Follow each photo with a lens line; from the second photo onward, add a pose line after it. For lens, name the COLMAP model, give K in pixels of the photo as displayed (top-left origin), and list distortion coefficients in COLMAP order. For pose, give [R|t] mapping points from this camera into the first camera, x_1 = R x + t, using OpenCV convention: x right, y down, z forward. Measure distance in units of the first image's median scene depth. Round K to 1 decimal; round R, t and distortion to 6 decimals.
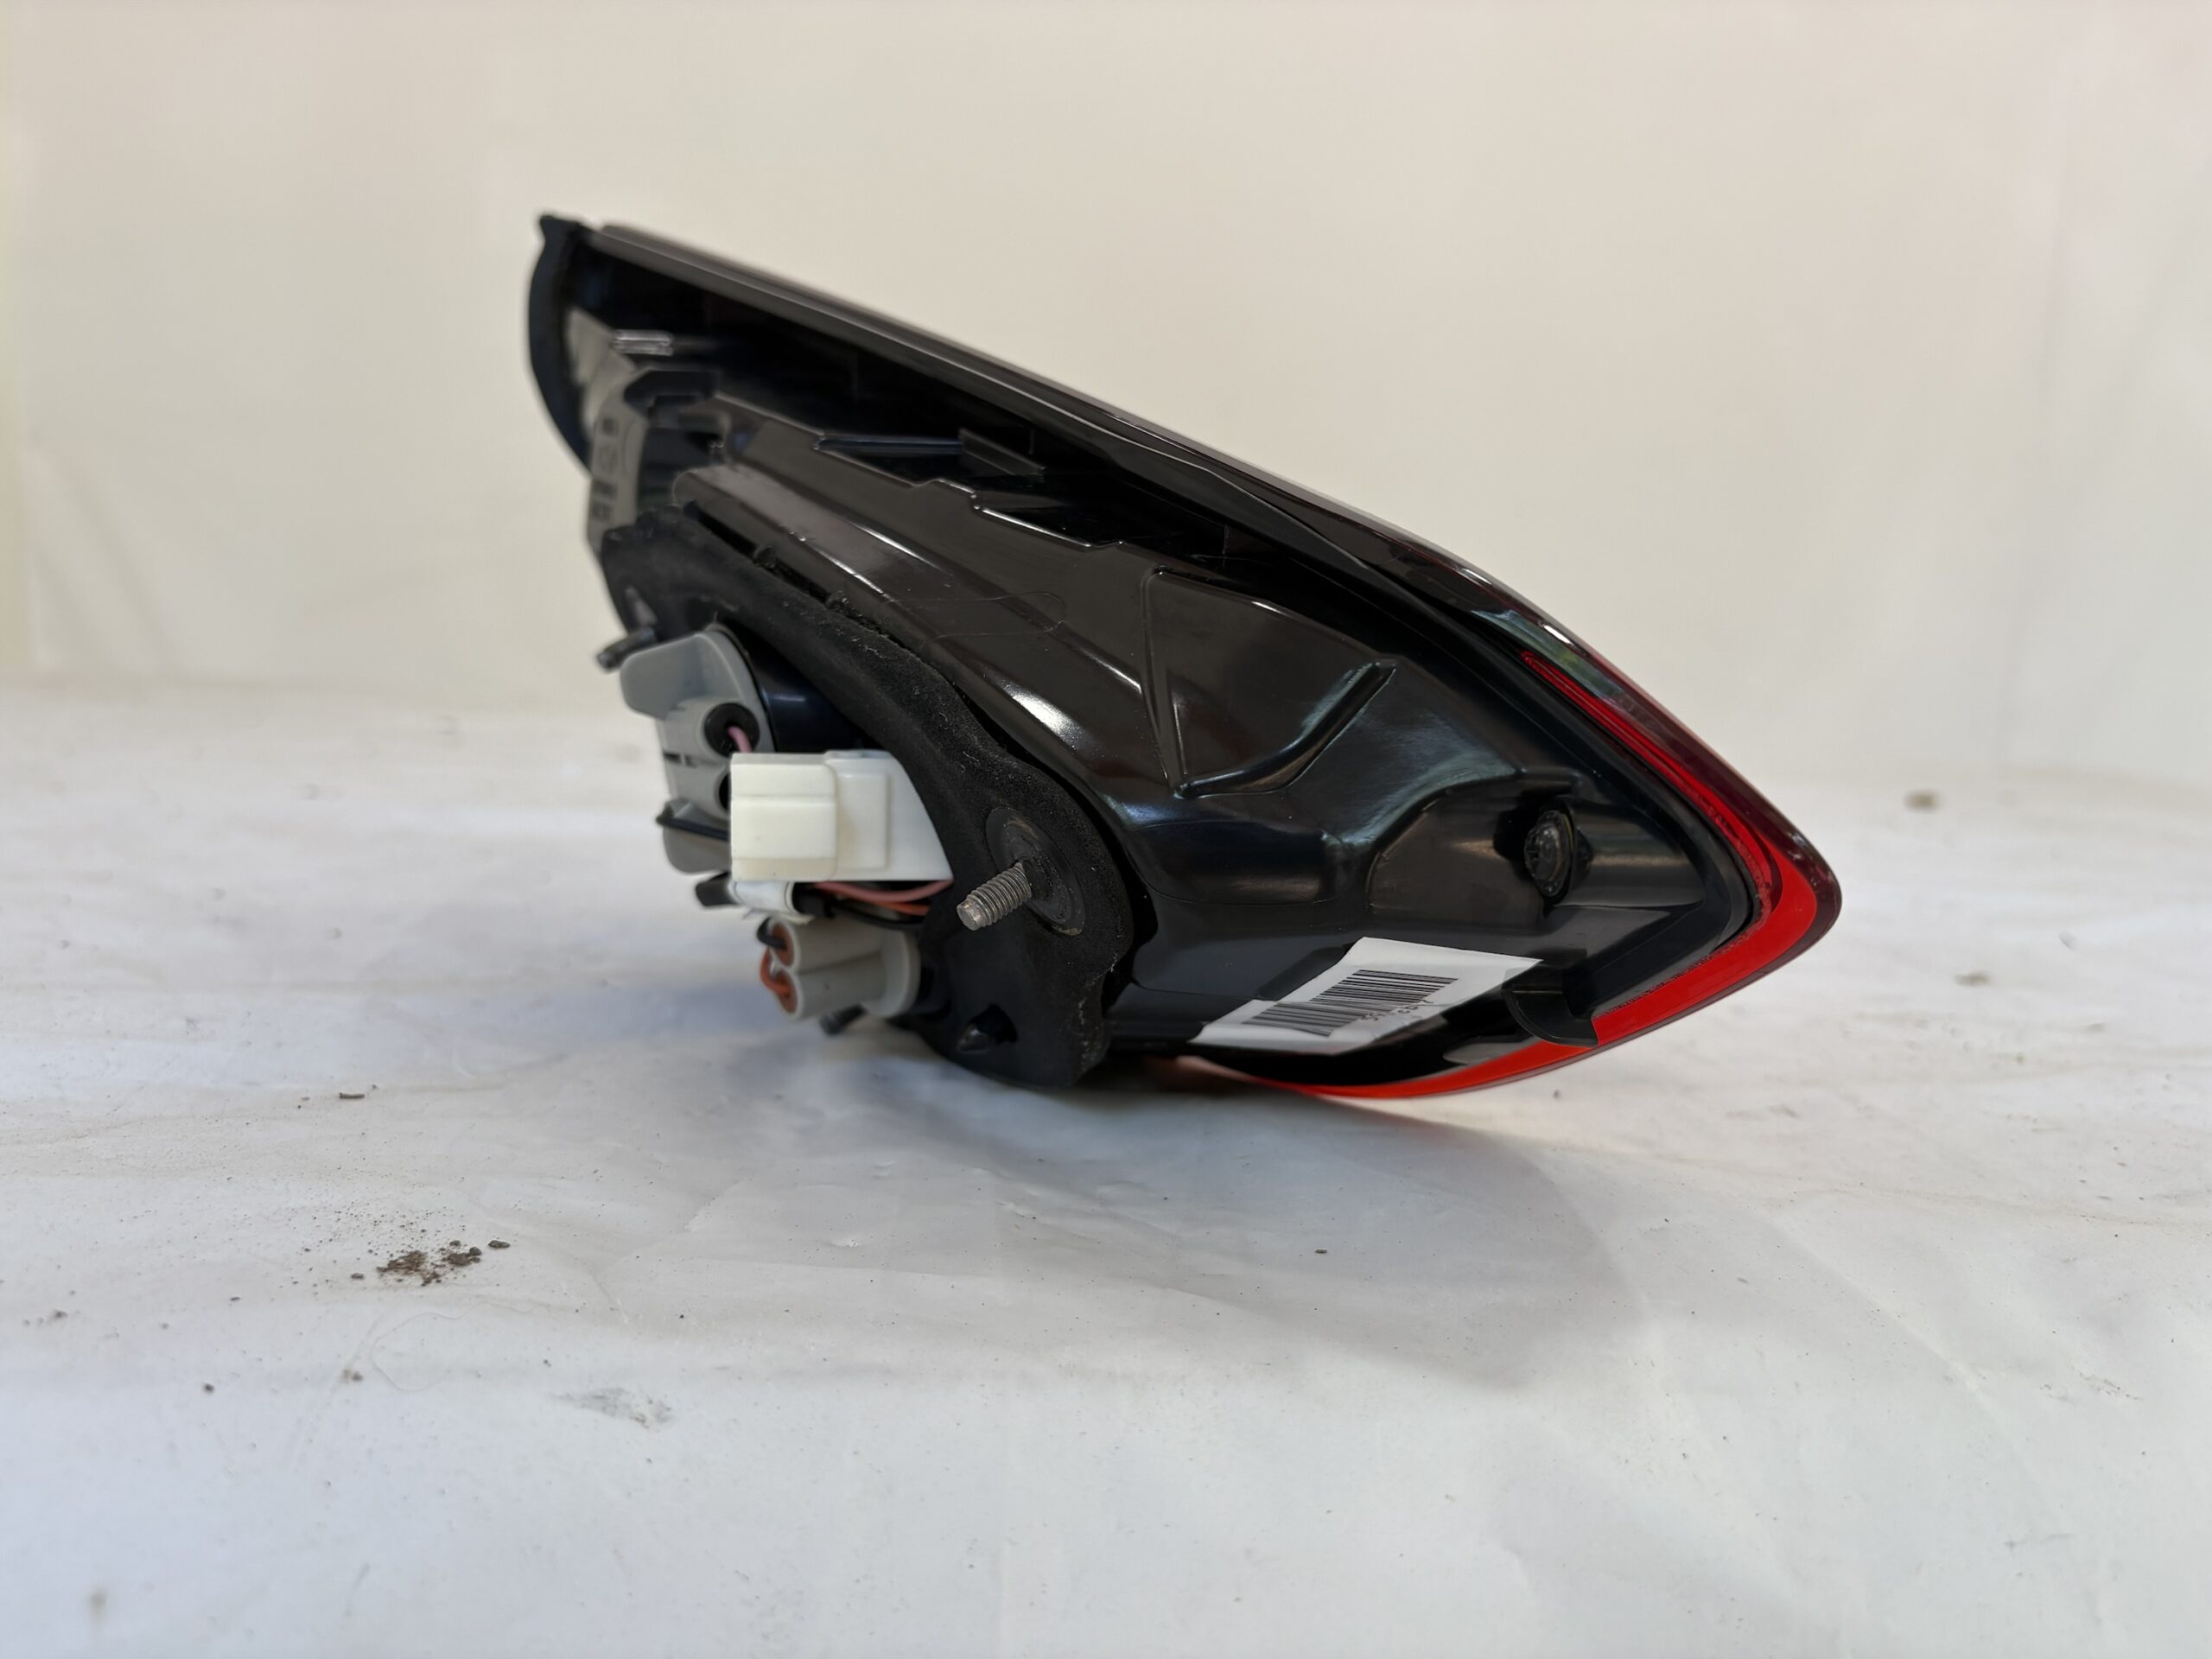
lens RADIAL K [[1715.8, 0, 1116.1], [0, 1715.8, 835.6], [0, 0, 1]] dist [0.021445, -0.028046]
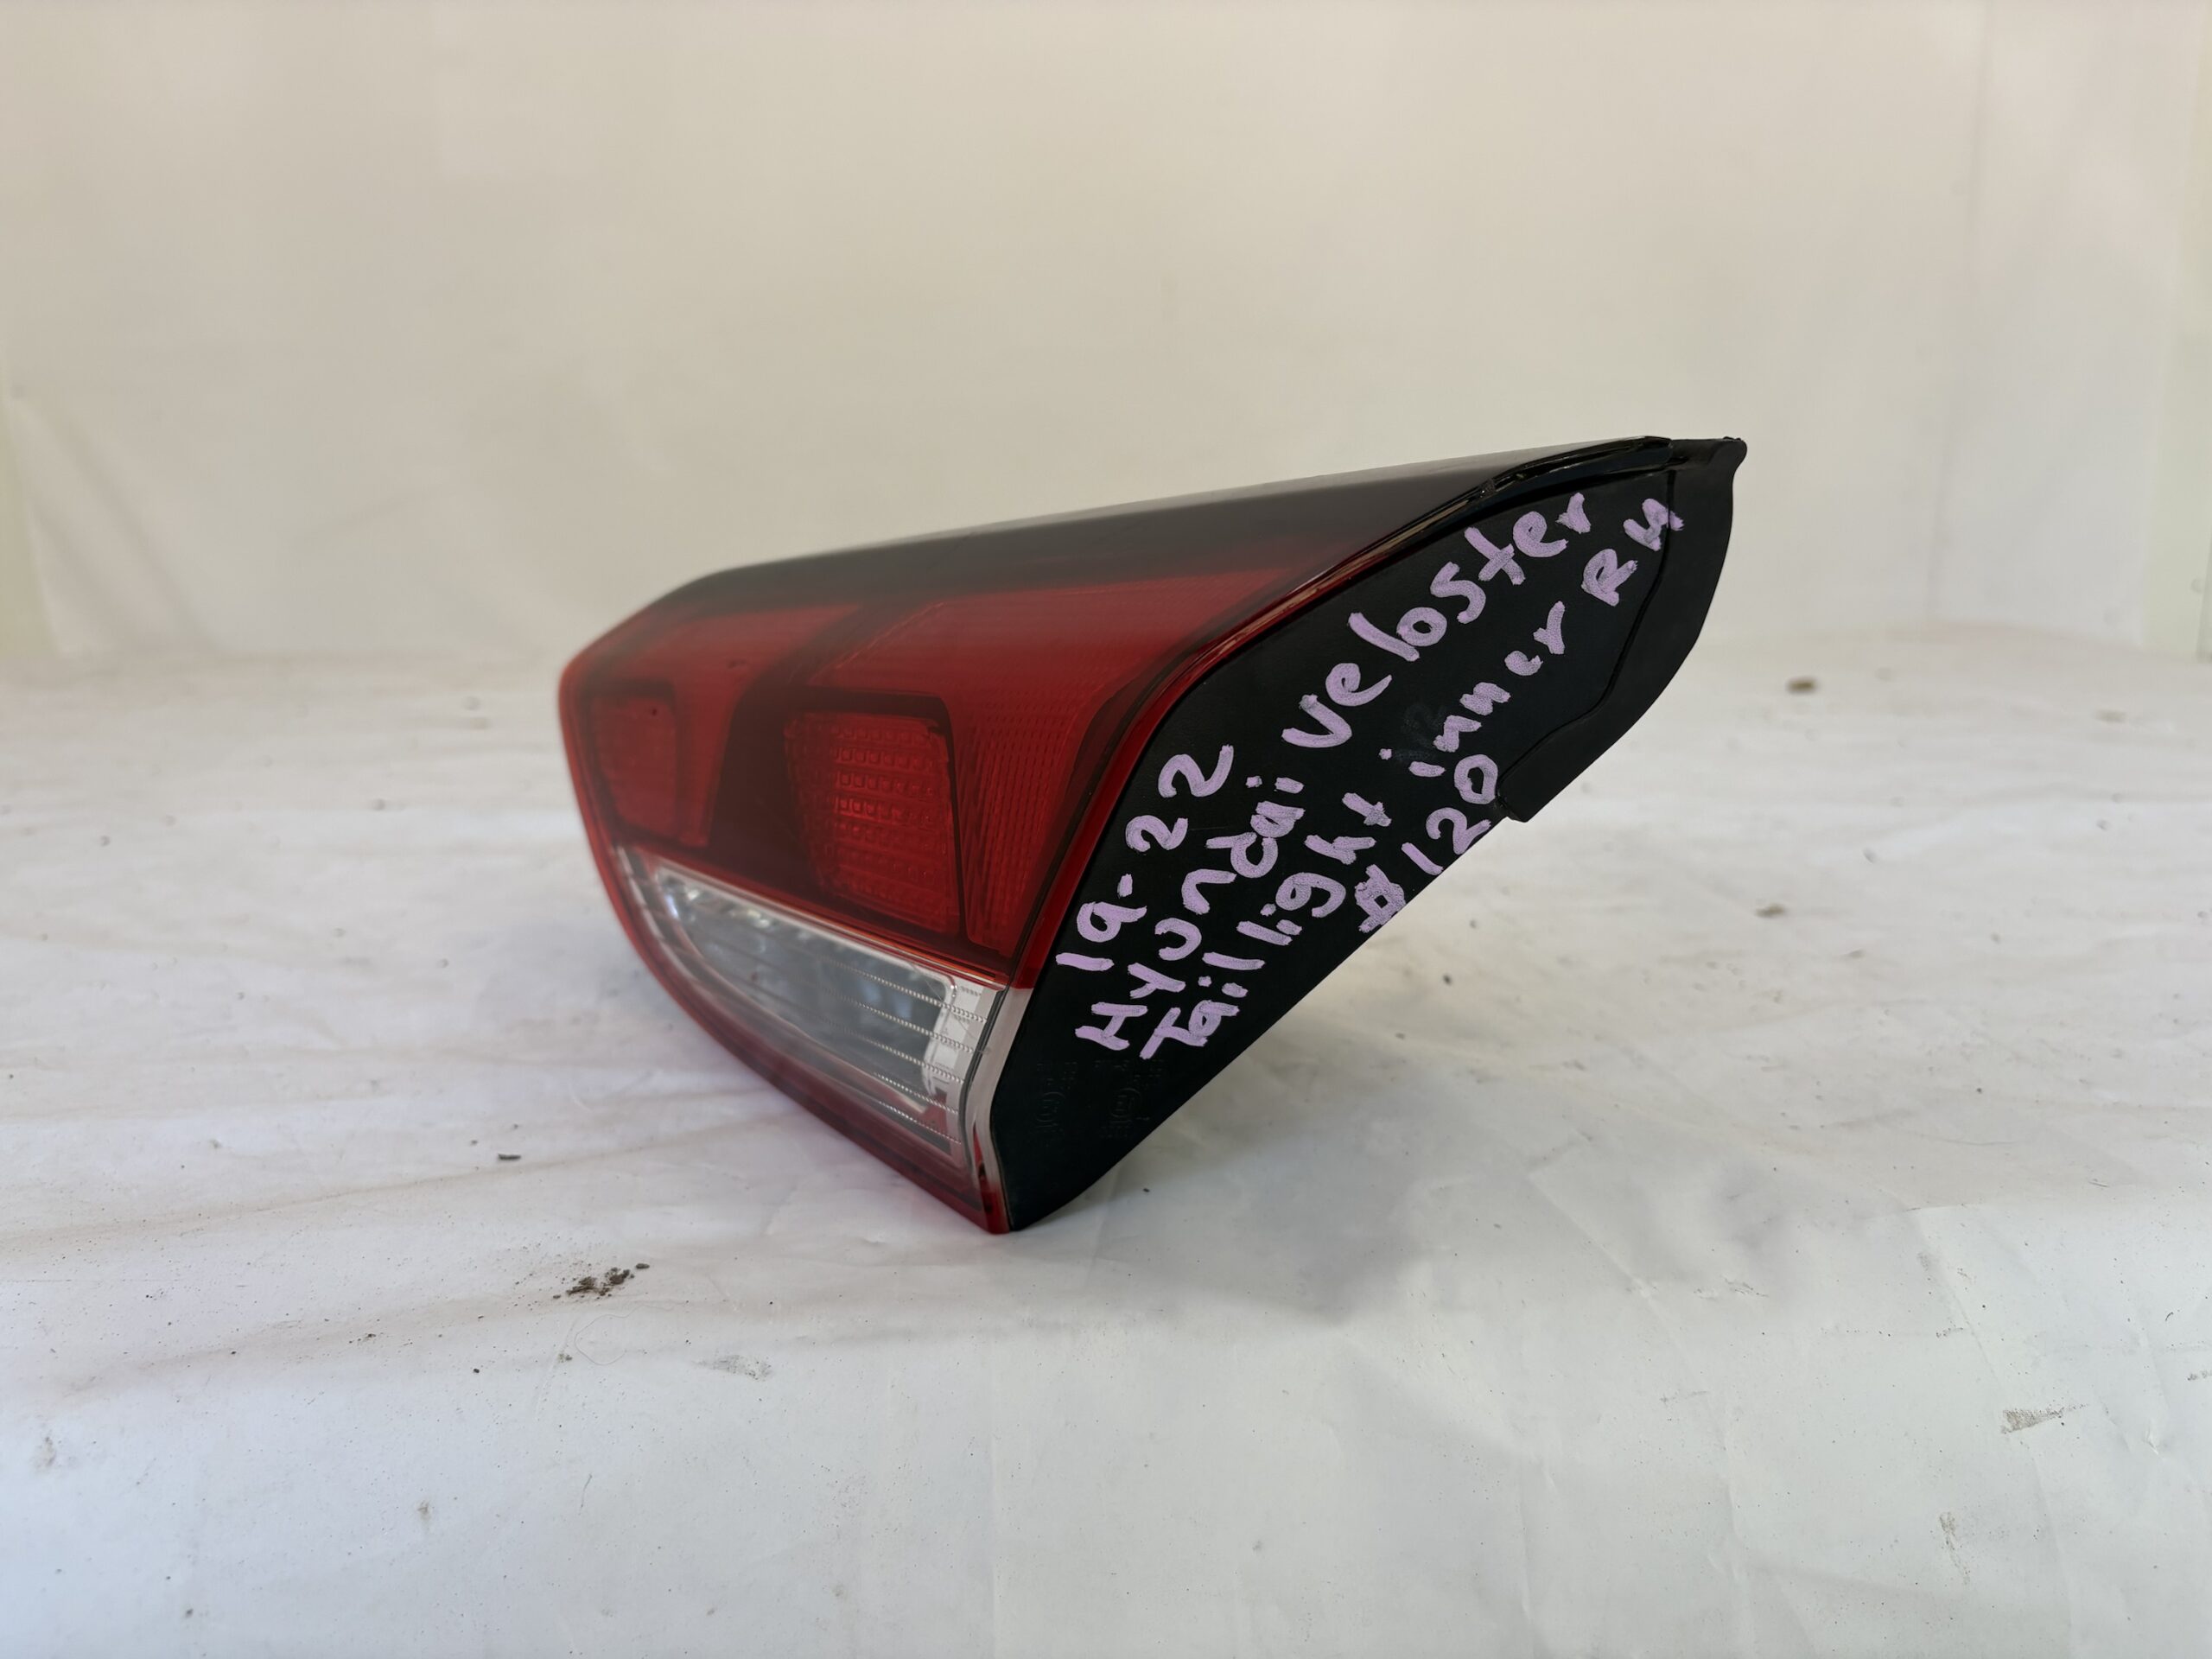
lens RADIAL K [[1715.8, 0, 1084.4], [0, 1715.8, 838.0], [0, 0, 1]] dist [0.021445, -0.028046]
pose [[0.998499, -0.054194, -0.007971, 0.054257], [0.054727, 0.993159, 0.103152, -0.255974], [0.002326, -0.103434, 0.994634, -0.439704]]
